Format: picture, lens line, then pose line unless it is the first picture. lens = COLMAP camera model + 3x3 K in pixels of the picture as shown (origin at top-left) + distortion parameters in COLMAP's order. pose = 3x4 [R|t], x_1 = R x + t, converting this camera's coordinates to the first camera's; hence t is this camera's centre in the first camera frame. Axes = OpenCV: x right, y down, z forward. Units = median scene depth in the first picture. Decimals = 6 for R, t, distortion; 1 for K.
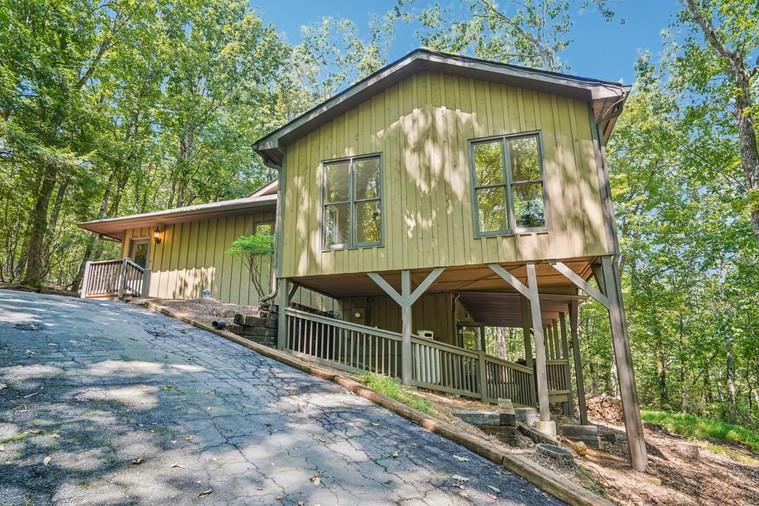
lens RADIAL K [[444.9, 0, 379.5], [0, 444.9, 253.0], [0, 0, 1]] dist [0.001449, 0.000153]
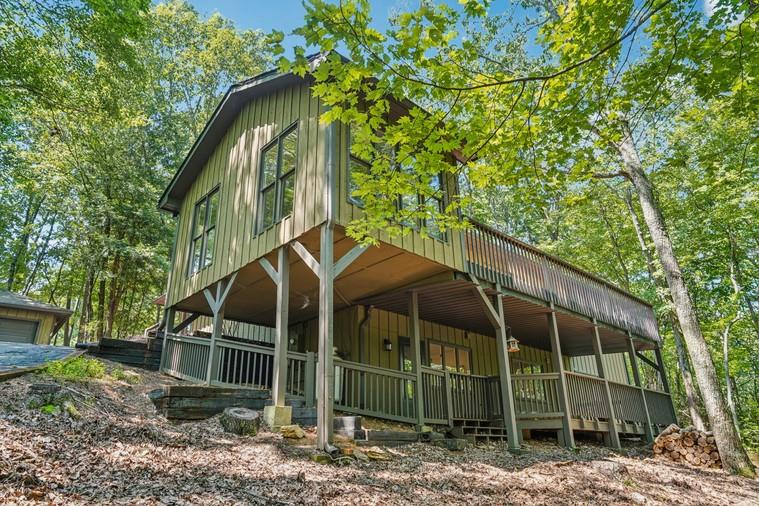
lens RADIAL K [[515.0, 0, 379.5], [0, 515.0, 253.0], [0, 0, 1]] dist [-0.003340, -0.000562]
pose [[0.870188, -0.200671, -0.450005, 0.829415], [0.136656, 0.975771, -0.170870, 0.205045], [0.473391, 0.087193, 0.876526, 0.075491]]
